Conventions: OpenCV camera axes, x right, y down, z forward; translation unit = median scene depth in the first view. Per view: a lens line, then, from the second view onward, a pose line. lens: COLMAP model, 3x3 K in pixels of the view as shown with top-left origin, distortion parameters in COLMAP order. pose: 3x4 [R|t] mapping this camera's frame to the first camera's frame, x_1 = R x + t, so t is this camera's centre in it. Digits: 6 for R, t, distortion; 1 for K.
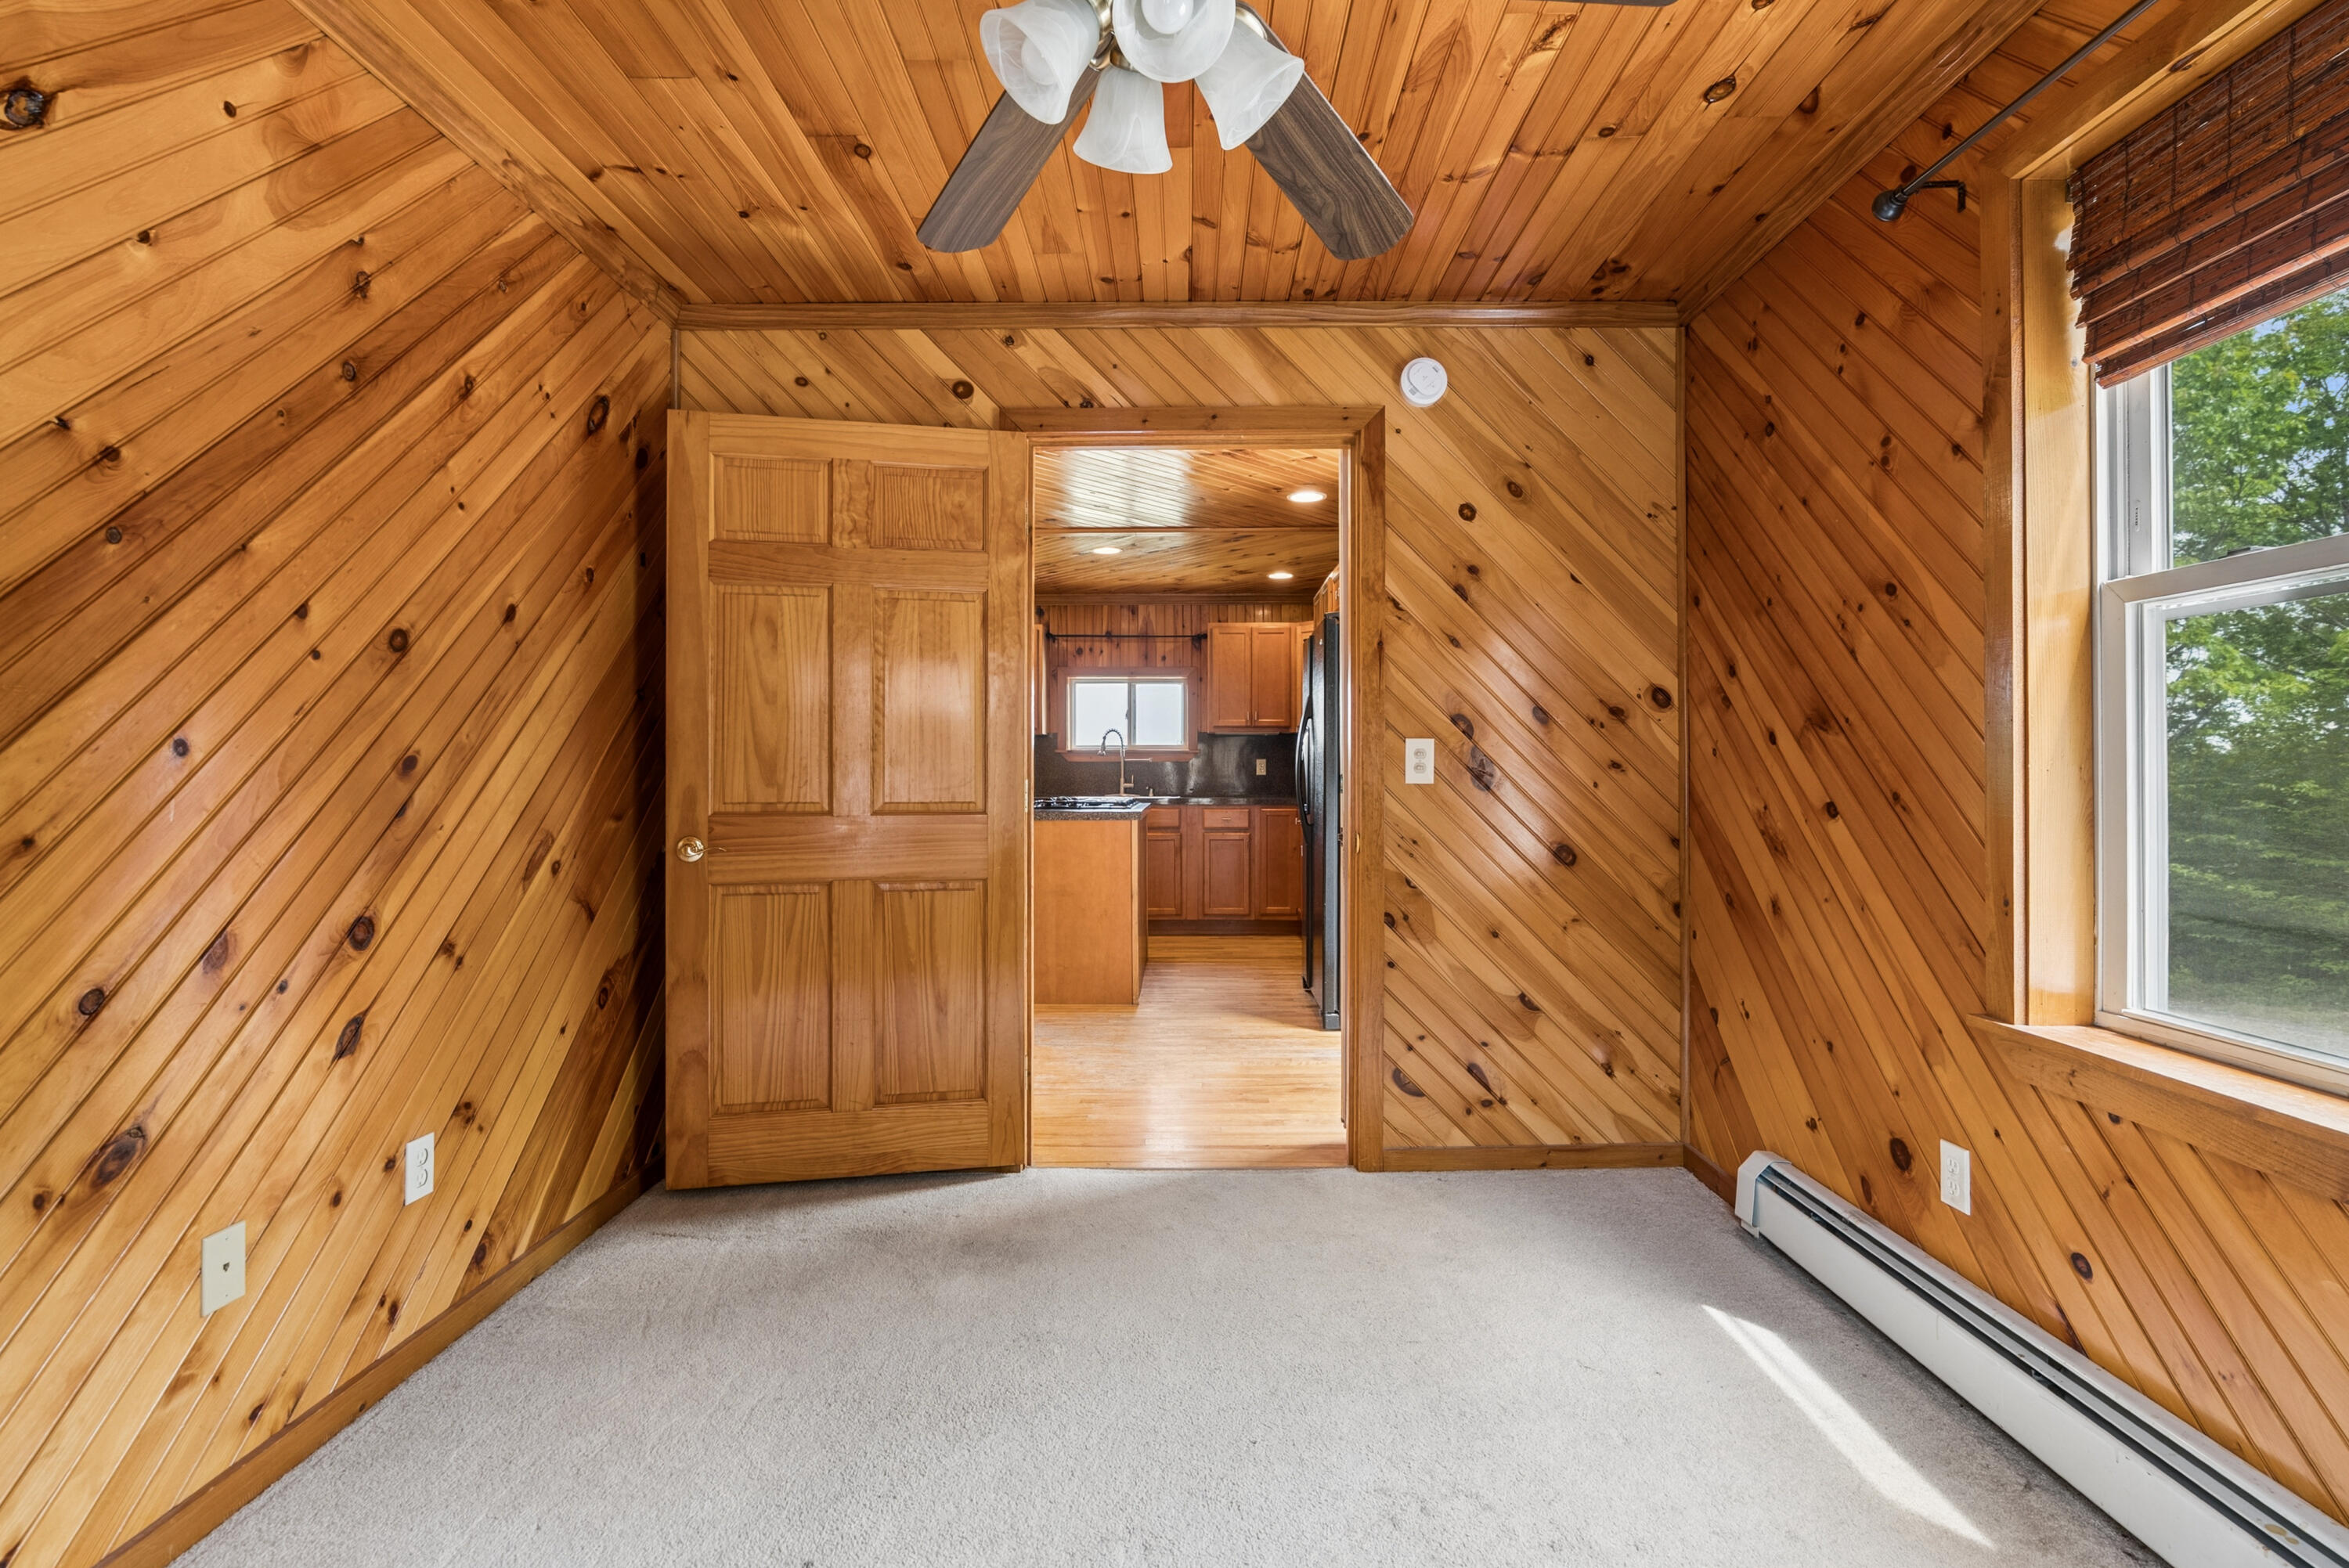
lens RADIAL K [[1079.8, 0, 1180.5], [0, 1079.8, 772.0], [0, 0, 1]] dist [-0.015256, 0.006805]
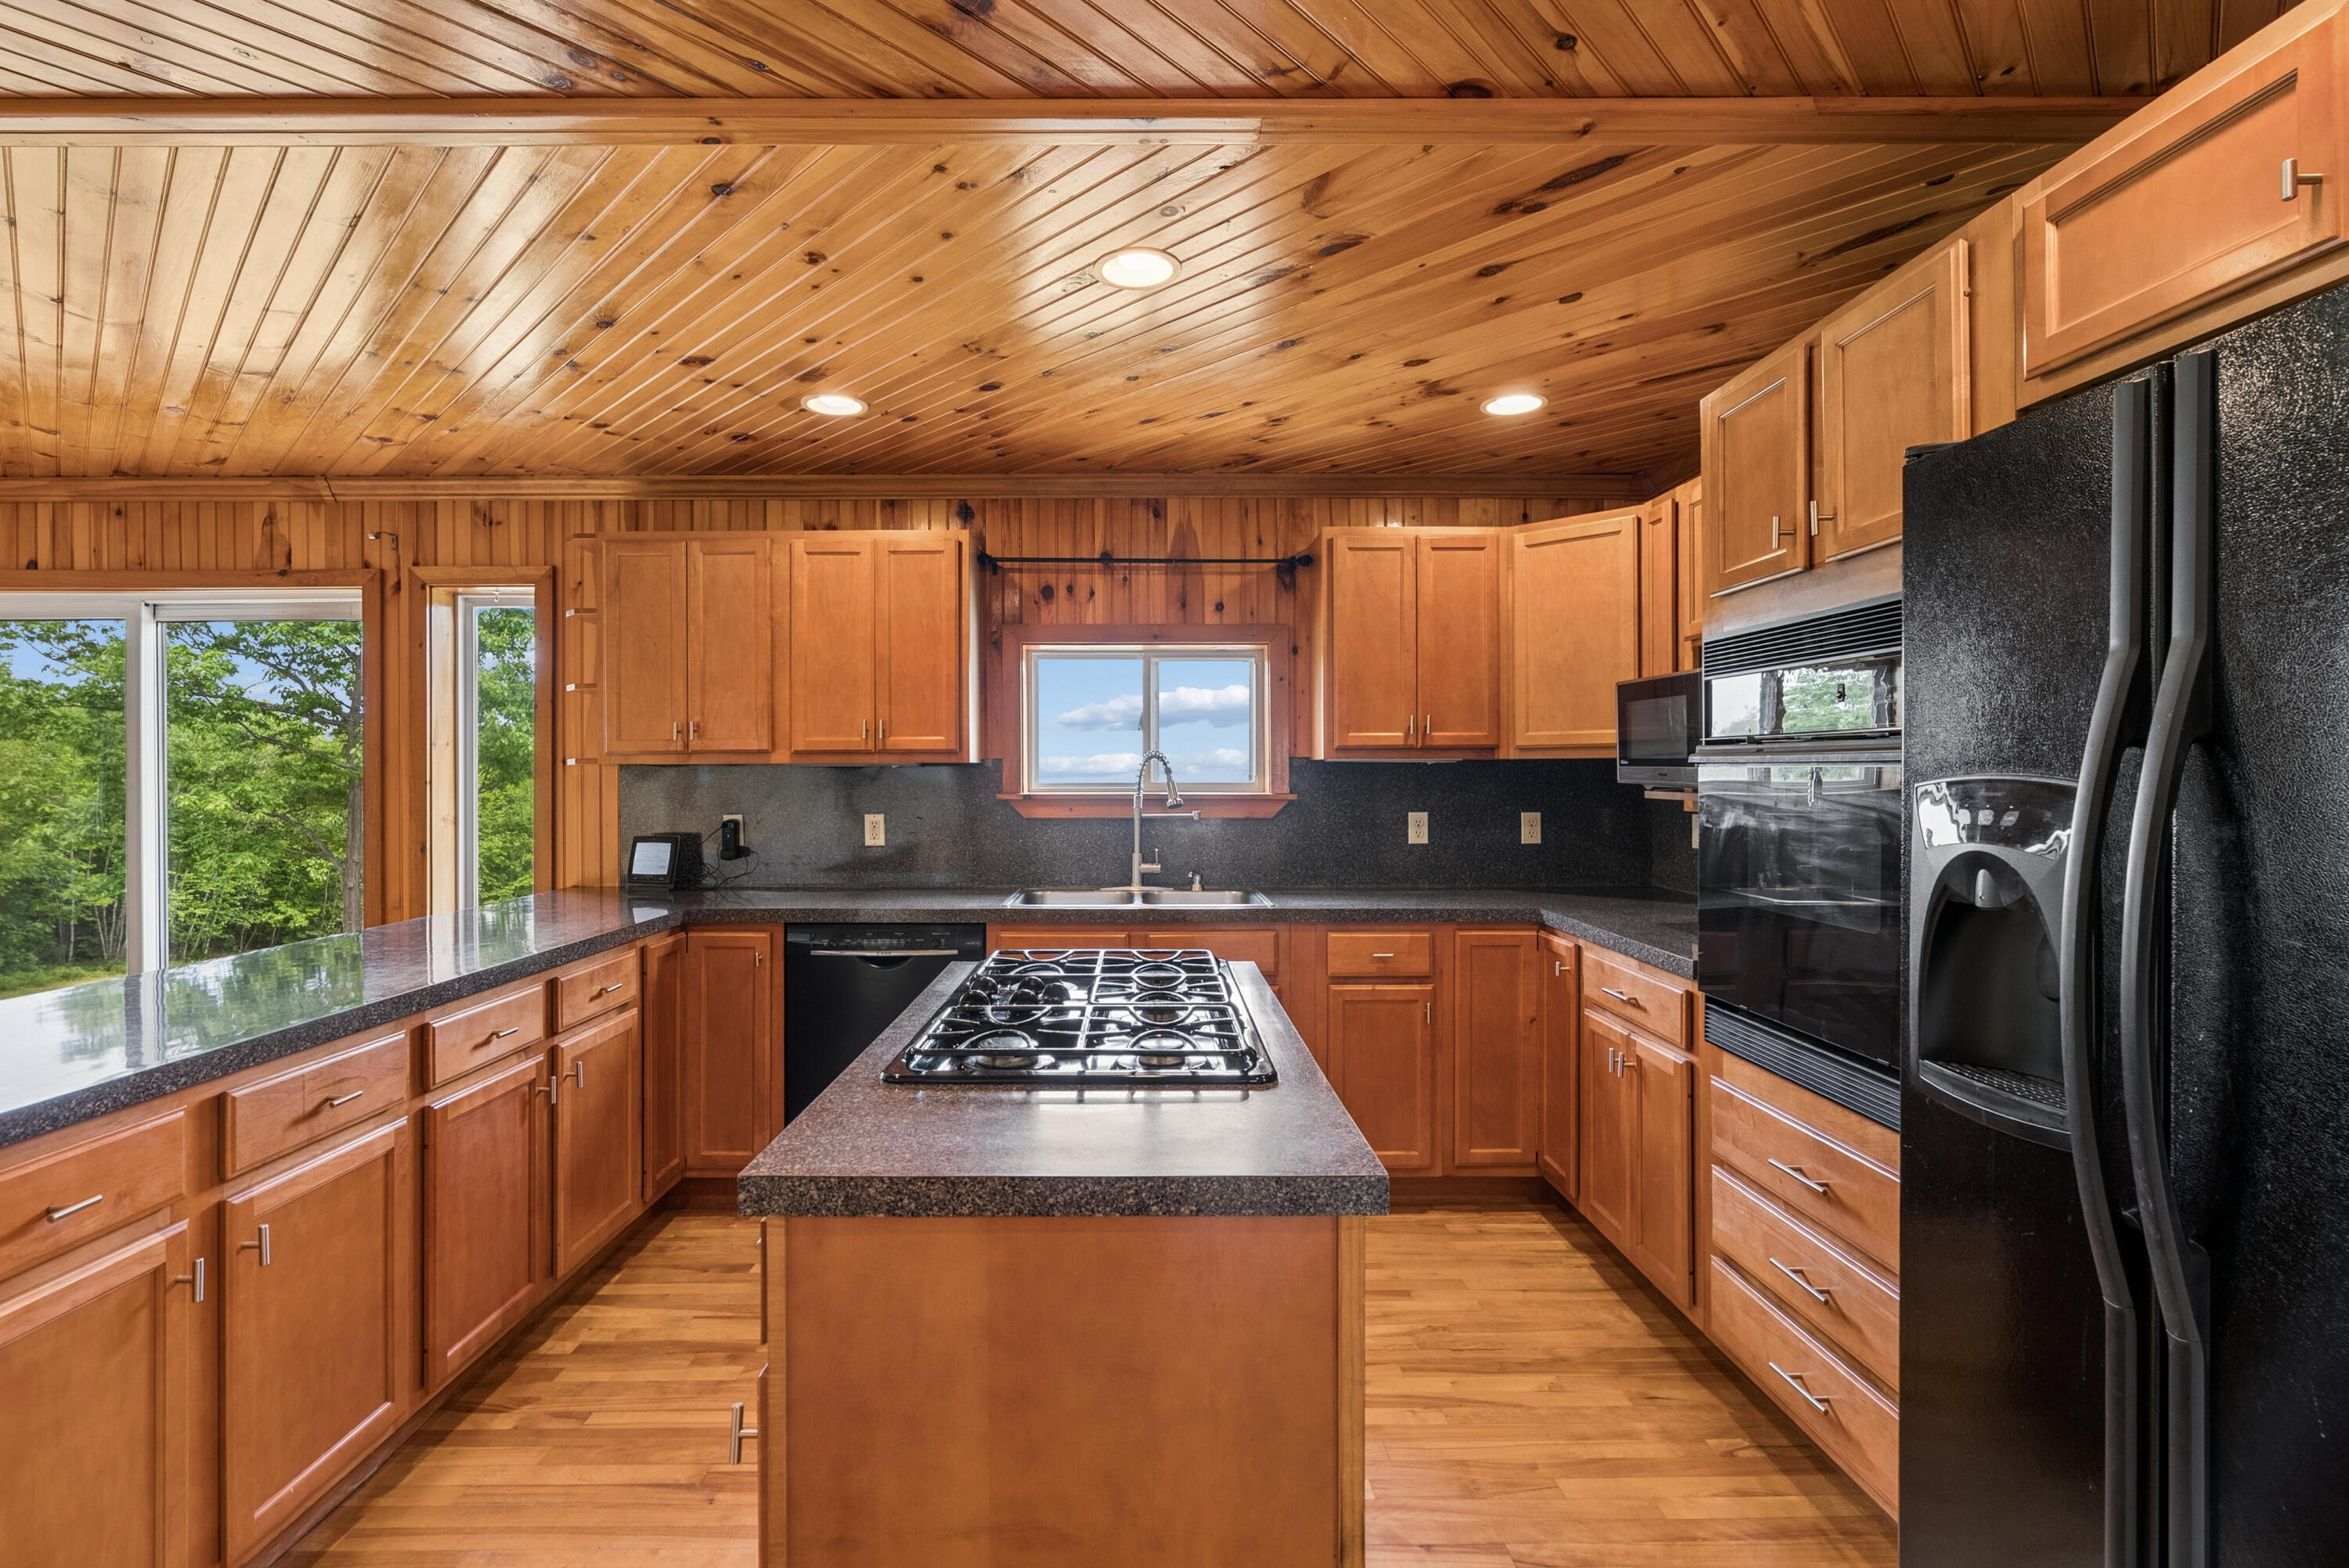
lens RADIAL K [[1081.7, 0, 1137.1], [0, 1081.7, 779.0], [0, 0, 1]] dist [-0.014338, 0.006837]
pose [[0.999938, -0.001189, 0.011044, -0.157046], [0.001164, 0.999997, 0.002320, -0.076277], [-0.011047, -0.002307, 0.999936, 1.371765]]
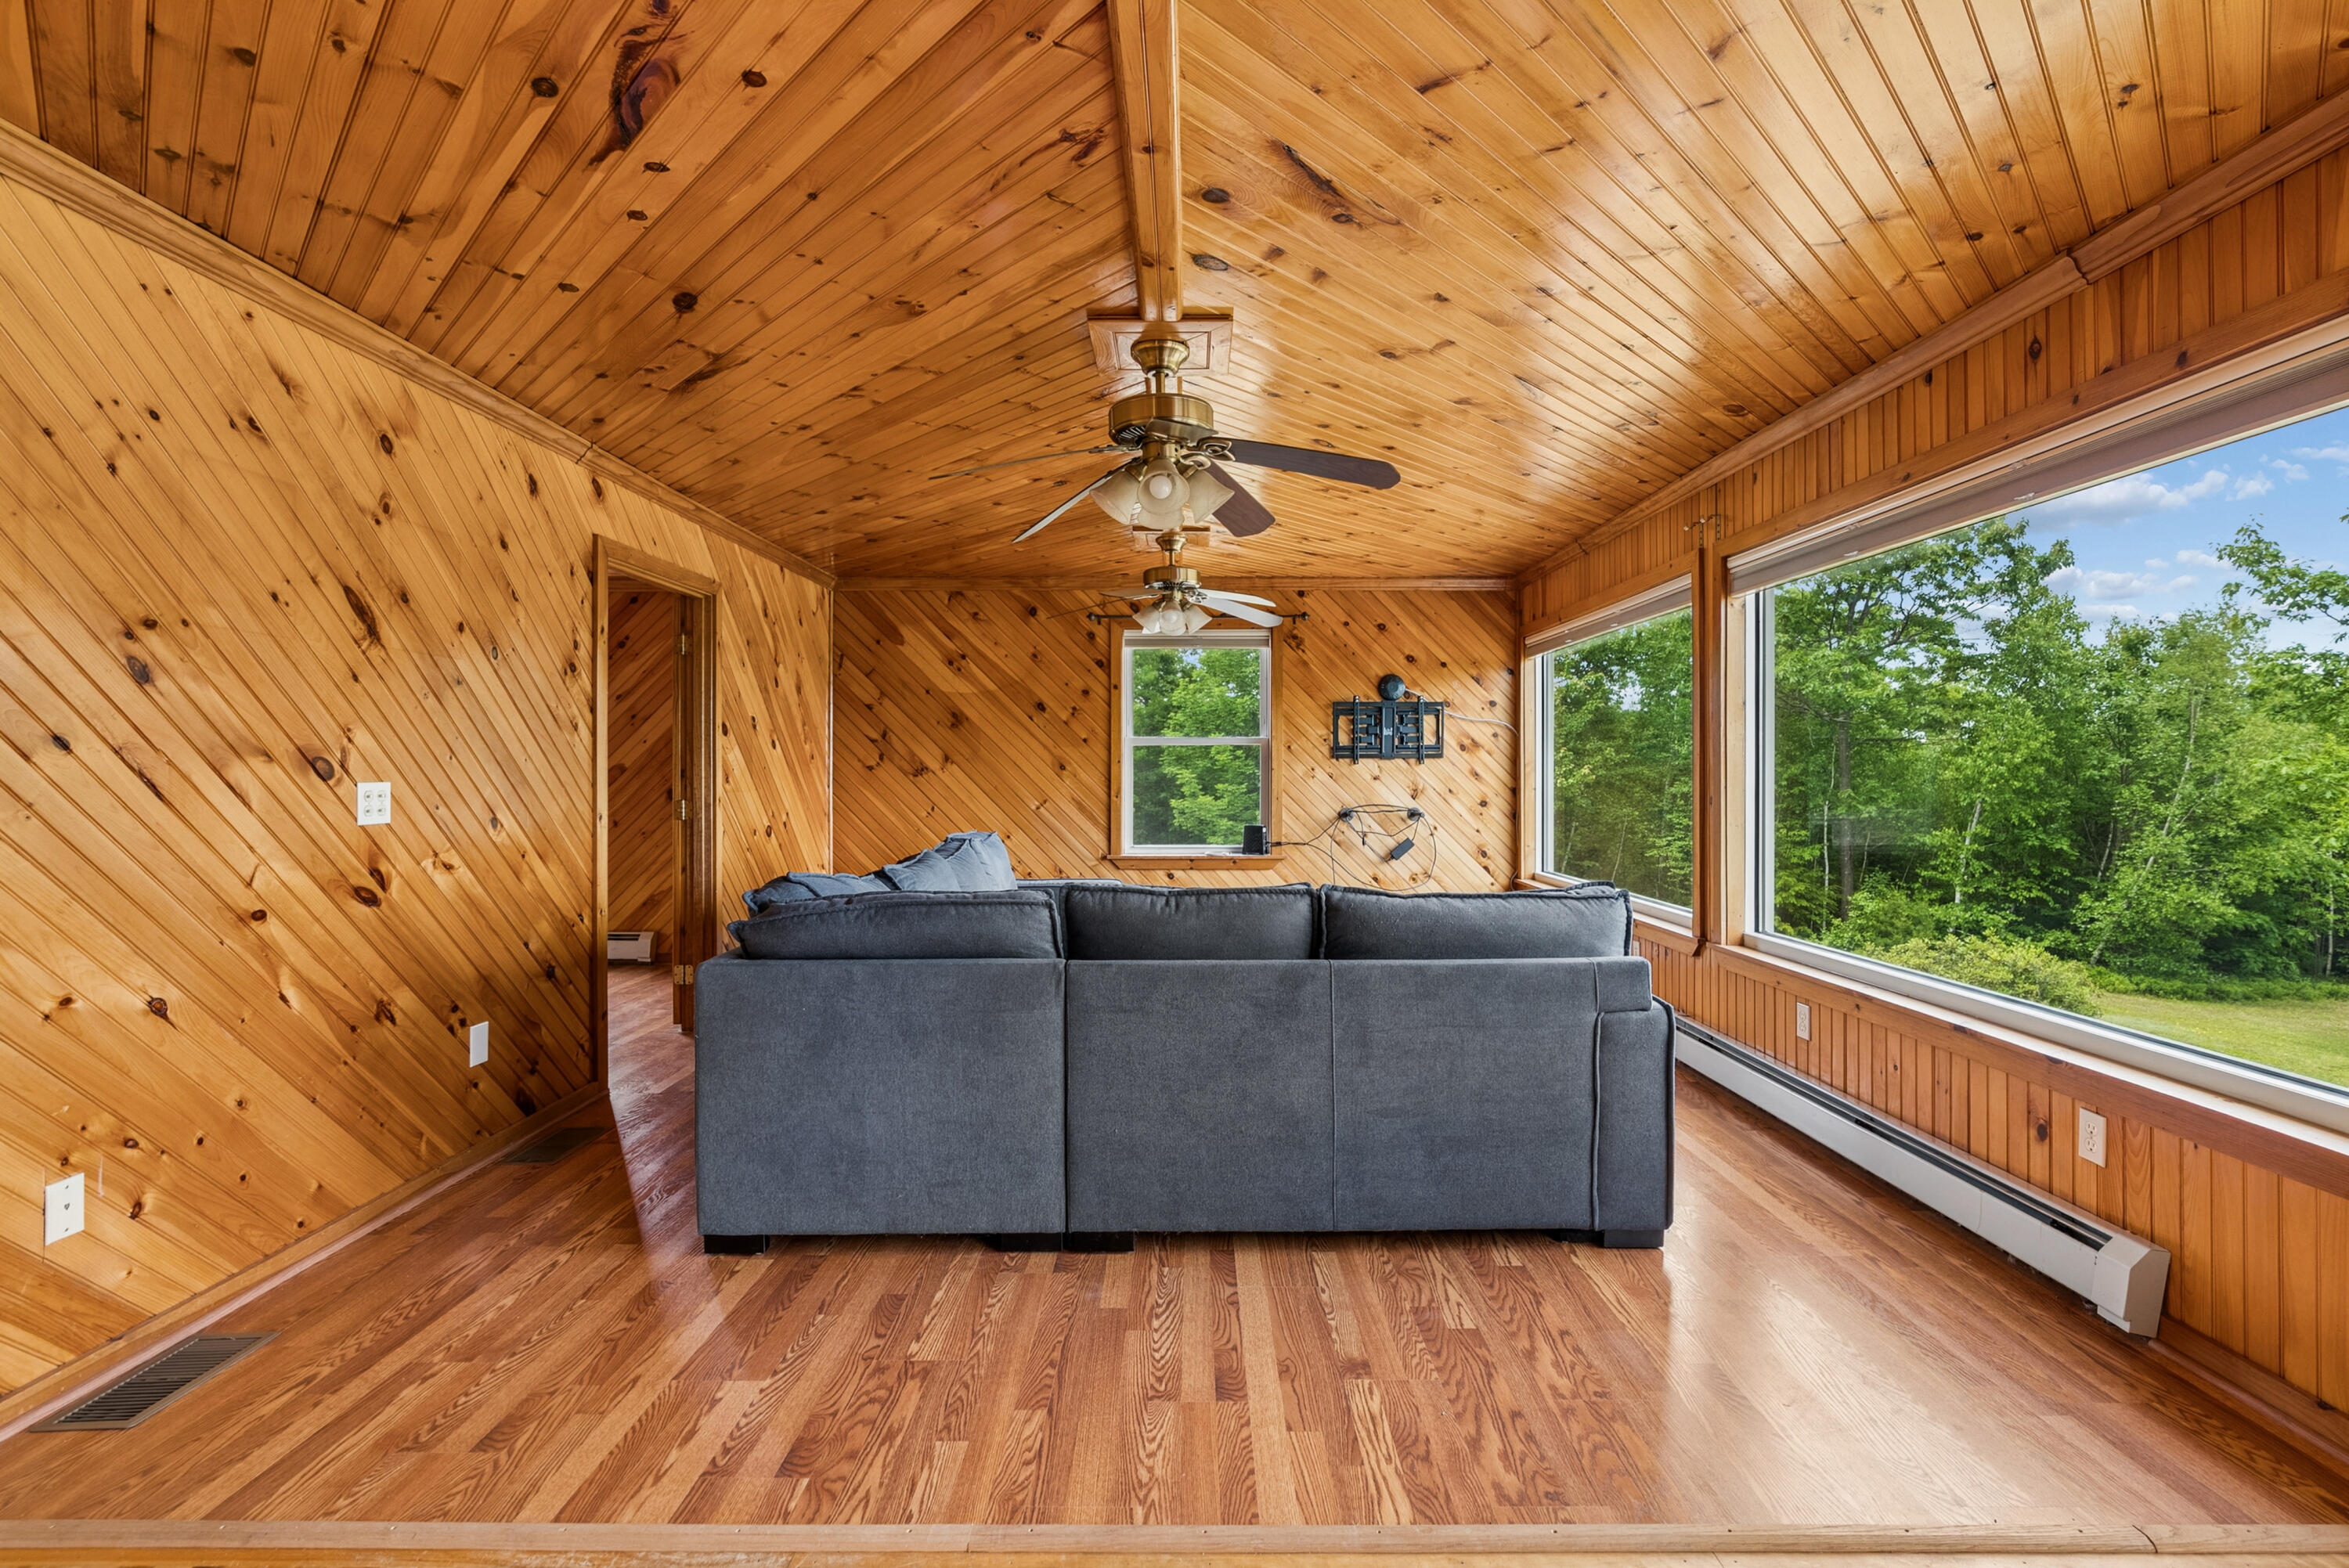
lens RADIAL K [[1064.7, 0, 1176.9], [0, 1064.7, 776.1], [0, 0, 1]] dist [-0.015706, 0.006785]
pose [[-0.001138, 0.002949, -0.999995, -1.351499], [-0.000954, 0.999995, 0.002950, -0.031556], [0.999999, 0.000958, -0.001135, 2.000388]]
